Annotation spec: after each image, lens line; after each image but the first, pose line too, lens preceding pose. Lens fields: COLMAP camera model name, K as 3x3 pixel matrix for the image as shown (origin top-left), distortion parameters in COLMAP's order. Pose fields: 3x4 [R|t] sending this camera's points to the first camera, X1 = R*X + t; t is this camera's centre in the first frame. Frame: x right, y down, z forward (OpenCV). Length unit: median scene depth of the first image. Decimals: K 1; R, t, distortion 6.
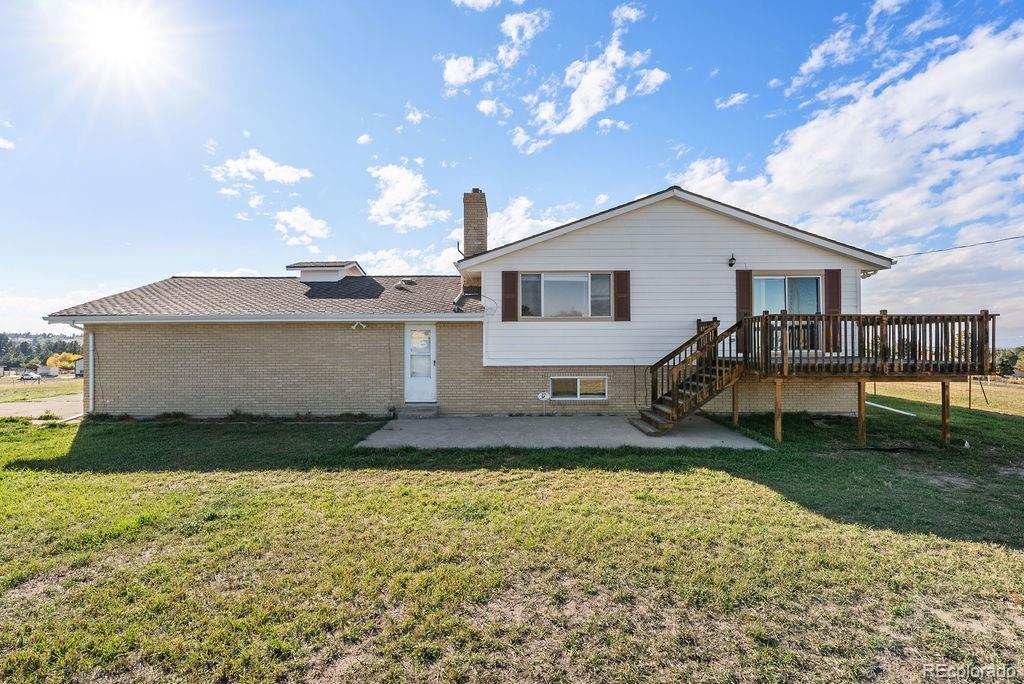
lens RADIAL K [[482.1, 0, 512.2], [0, 482.1, 341.9], [0, 0, 1]] dist [-0.001088, -0.000157]
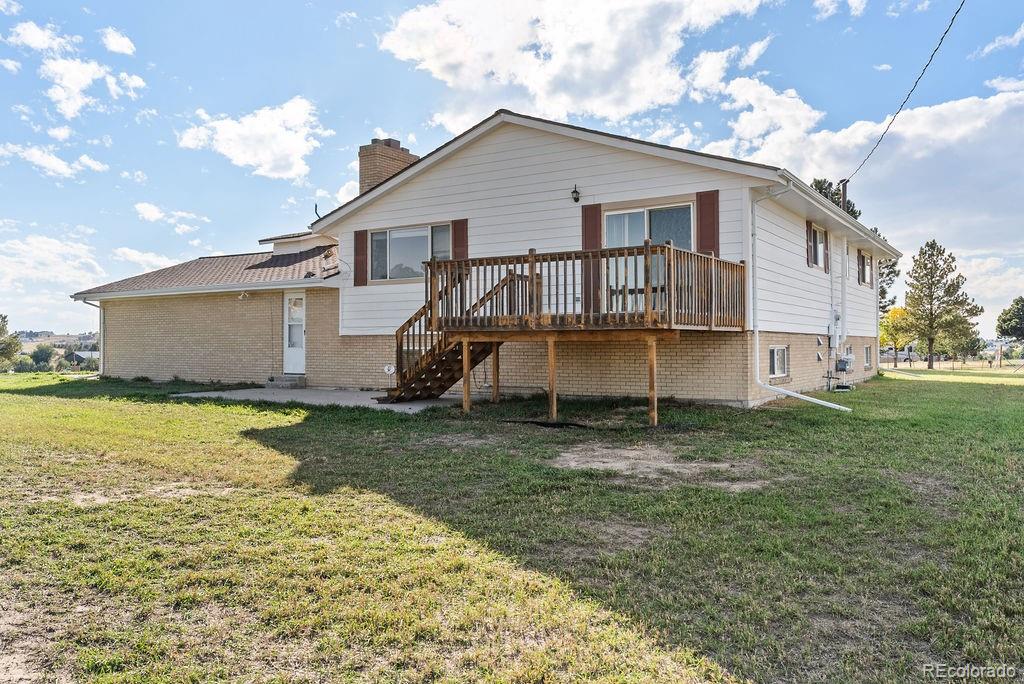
lens RADIAL K [[801.6, 0, 511.3], [0, 801.6, 342.0], [0, 0, 1]] dist [0.004642, 0.000826]
pose [[0.835558, -0.001280, -0.549400, 1.062492], [-0.000769, 0.999994, -0.003499, 0.068262], [0.549401, 0.003346, 0.835552, -0.107663]]
